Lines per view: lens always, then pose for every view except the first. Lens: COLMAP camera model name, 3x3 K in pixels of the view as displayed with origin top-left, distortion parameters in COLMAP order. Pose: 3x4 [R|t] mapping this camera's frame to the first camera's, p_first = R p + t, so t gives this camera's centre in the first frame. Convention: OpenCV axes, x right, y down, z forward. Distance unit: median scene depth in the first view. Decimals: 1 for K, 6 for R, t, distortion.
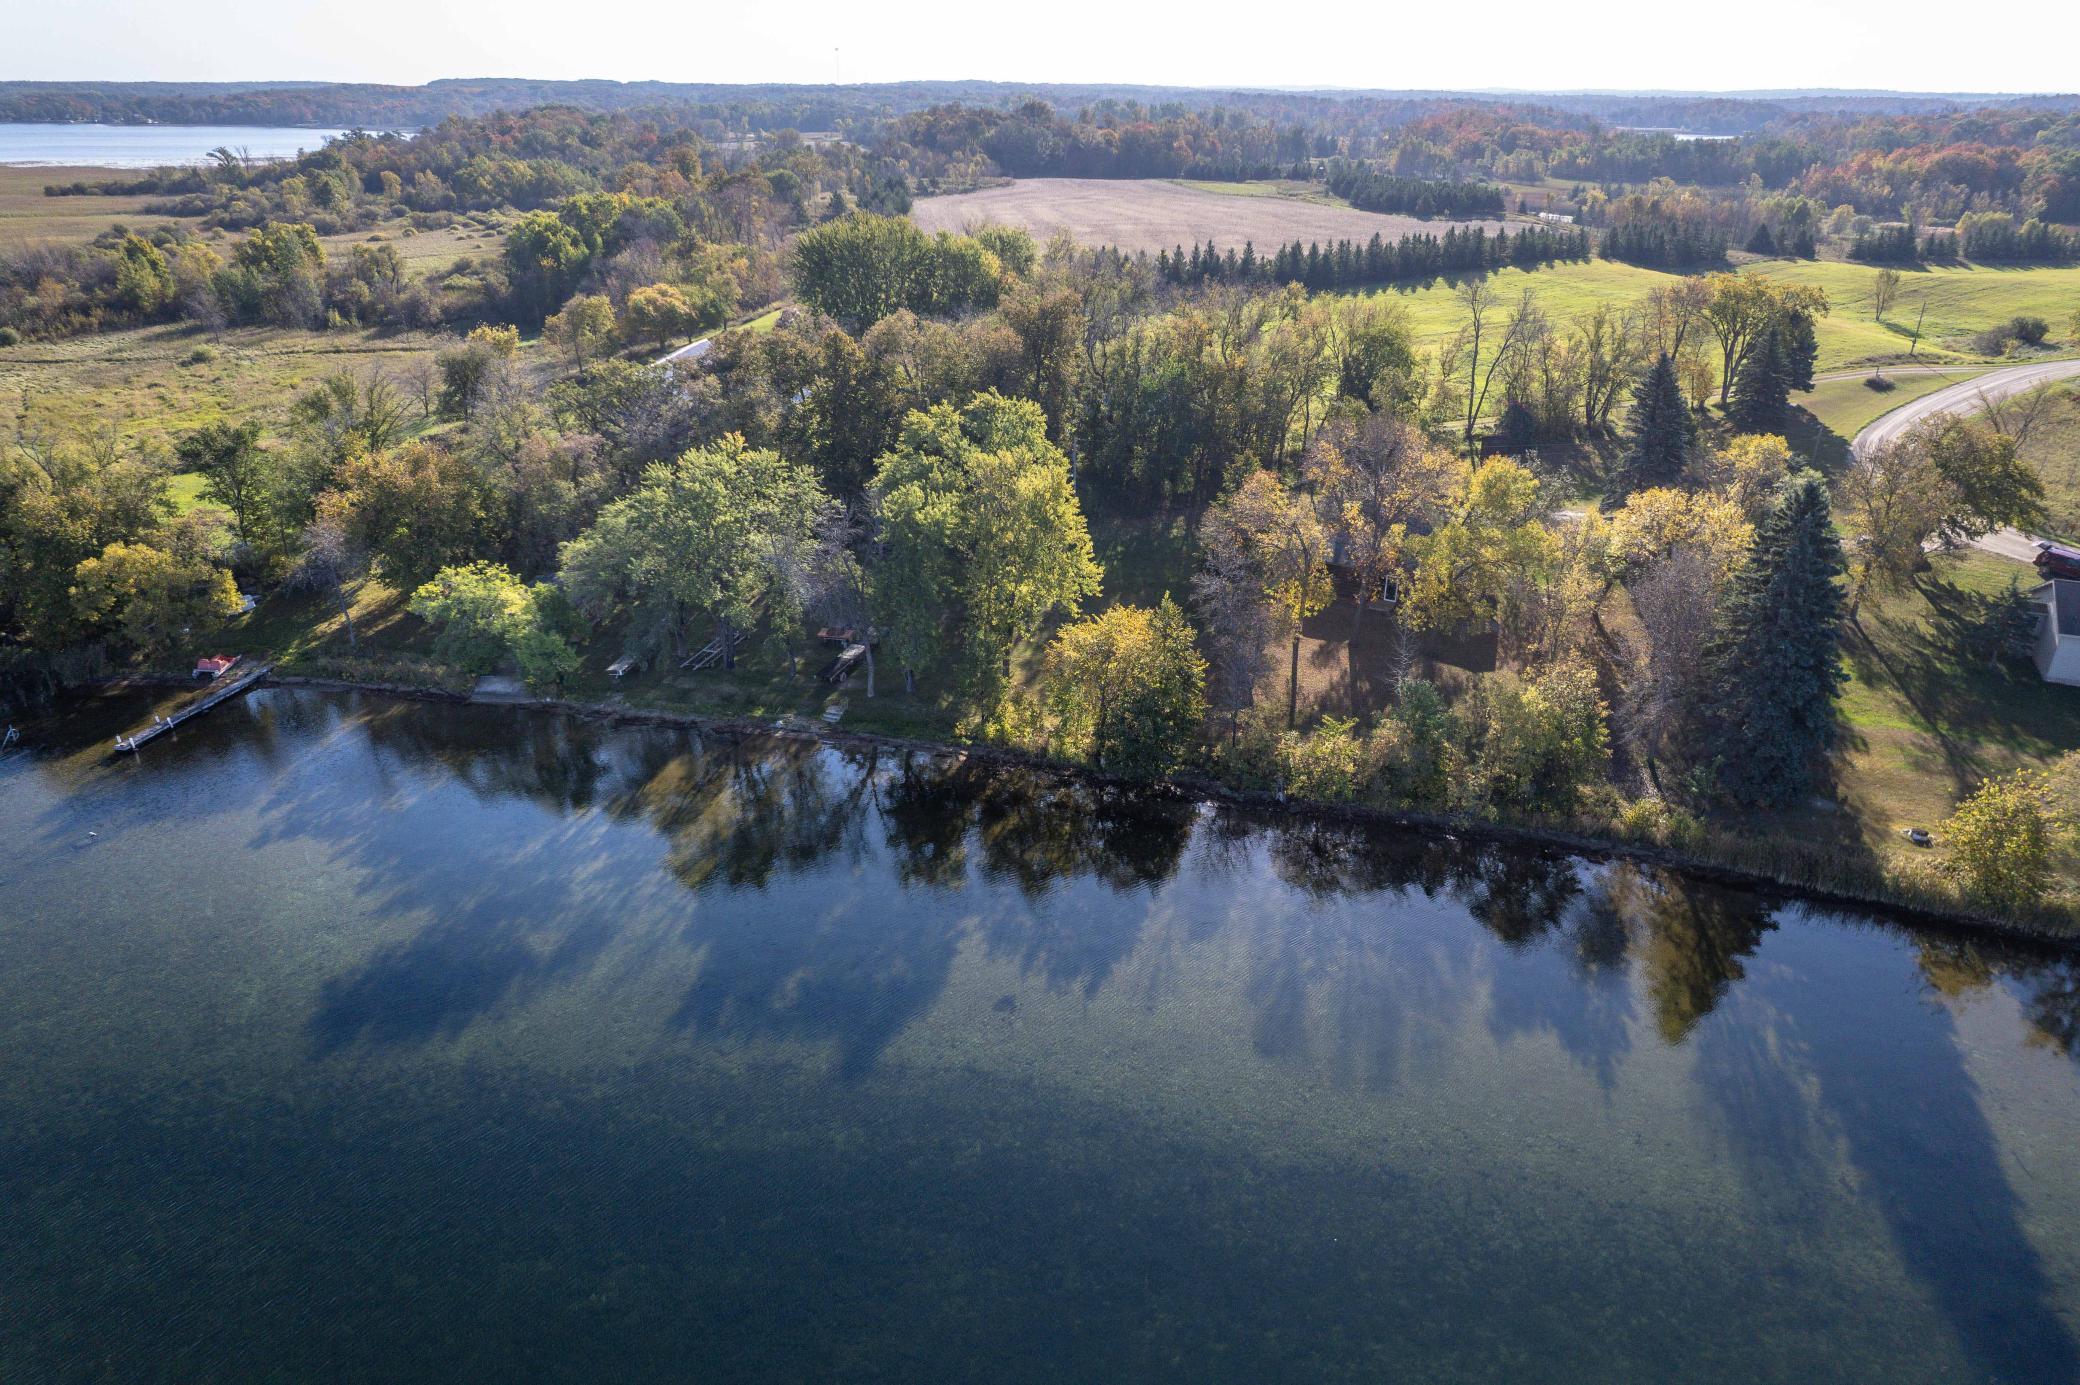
lens RADIAL K [[1357.9, 0, 1040.0], [0, 1357.9, 692.5], [0, 0, 1]] dist [-0.059847, 0.061555]
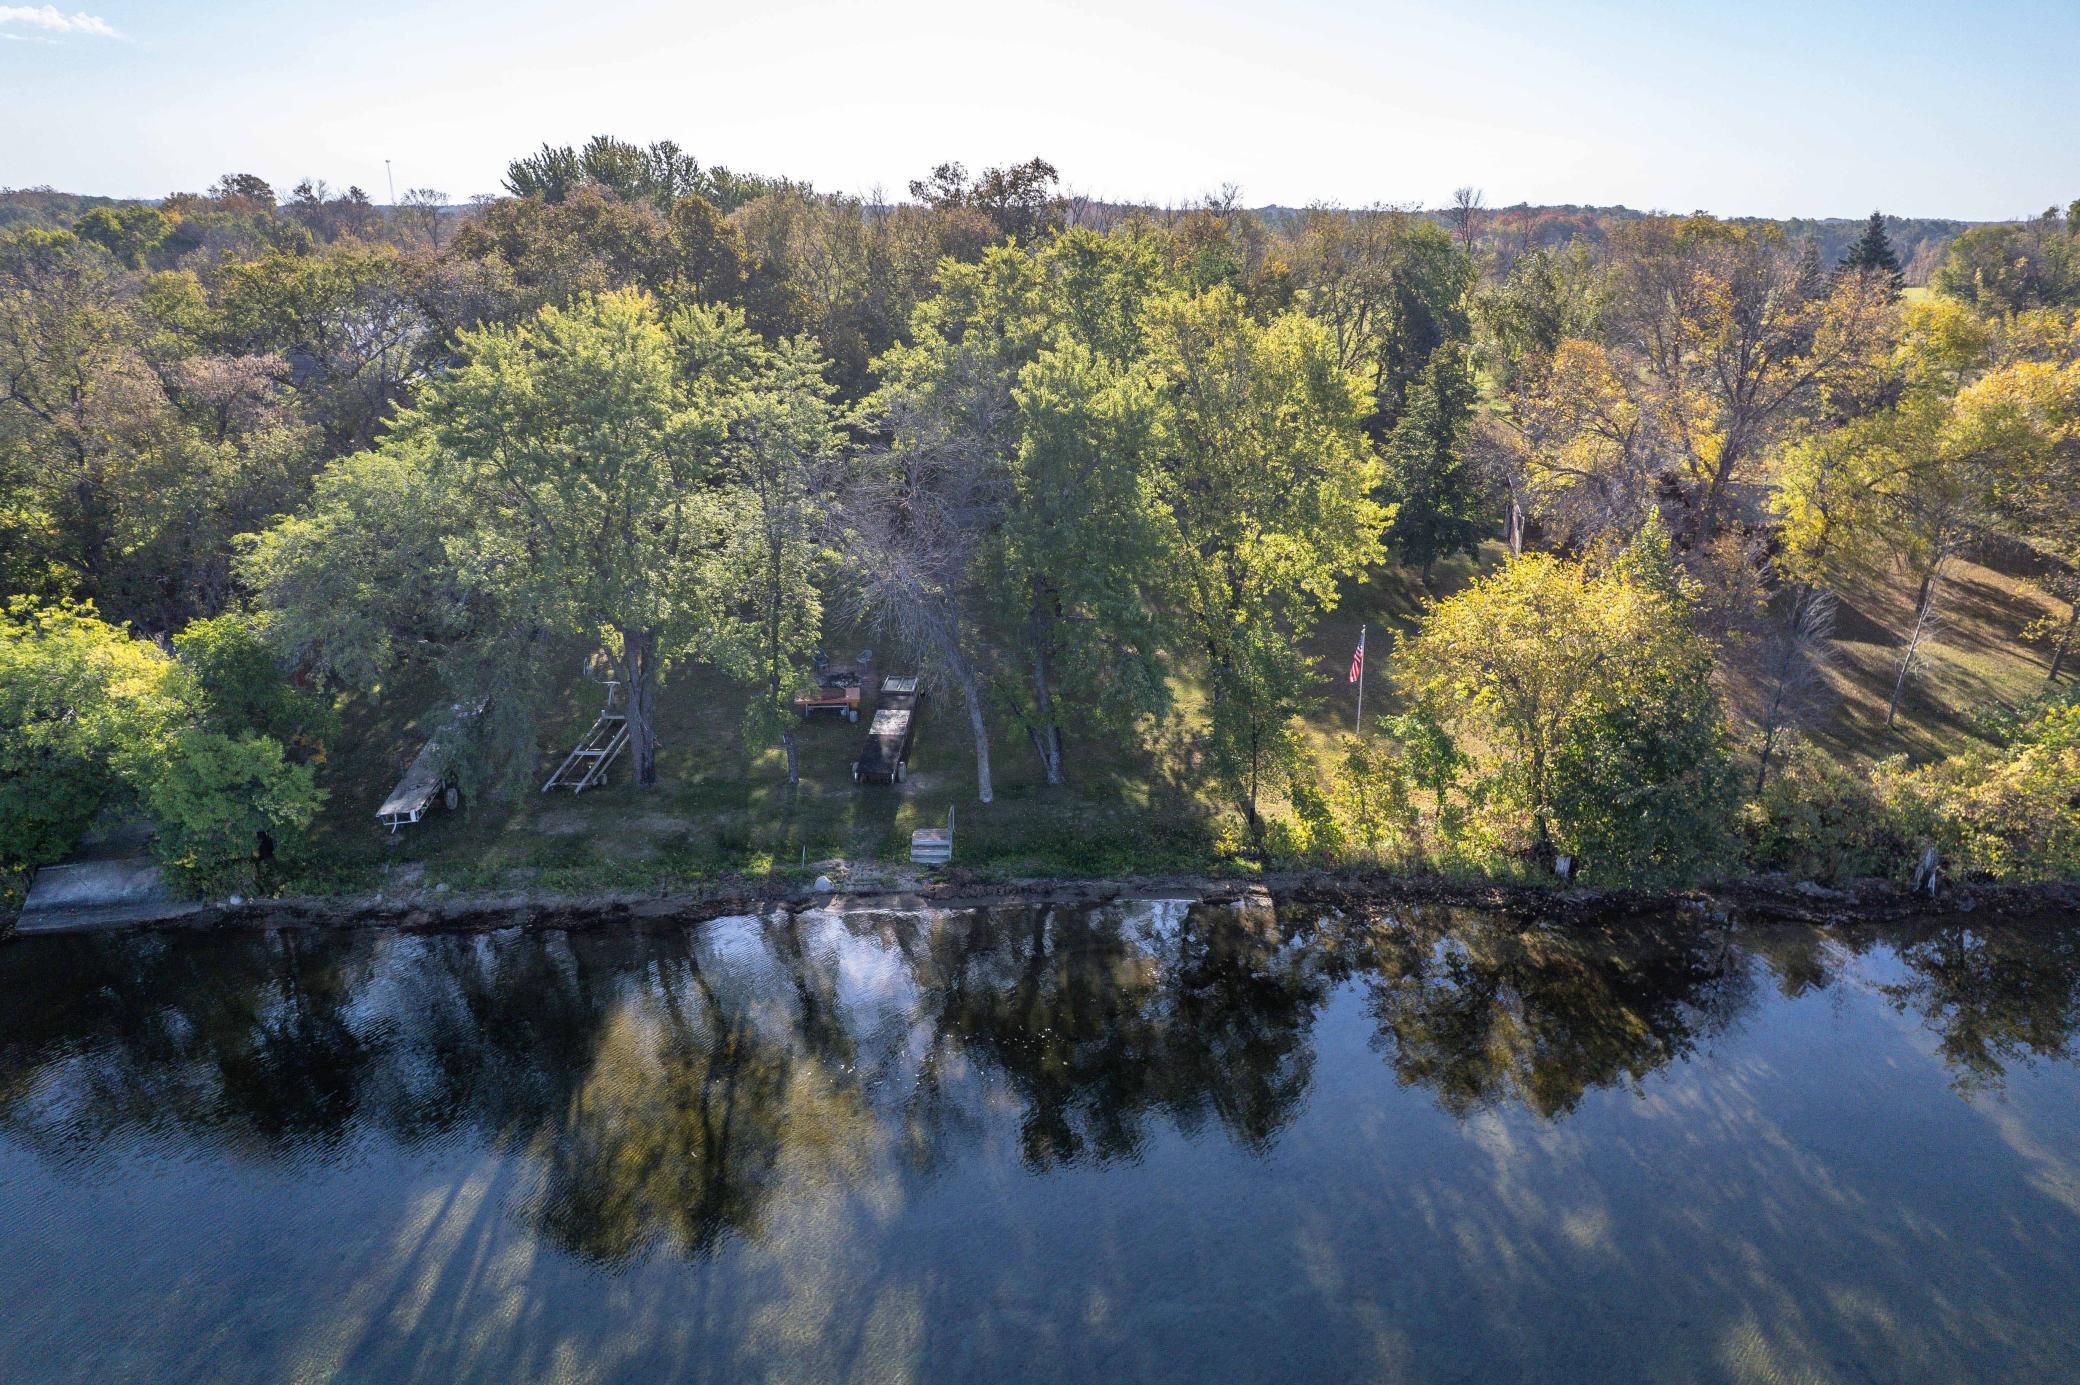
lens RADIAL K [[1357.9, 0, 1040.0], [0, 1357.9, 692.5], [0, 0, 1]] dist [-0.059847, 0.061555]
pose [[0.955544, -0.097680, 0.278199, -0.236225], [0.120547, 0.990493, -0.066269, -0.001174], [-0.269081, 0.096859, 0.958235, 0.529417]]
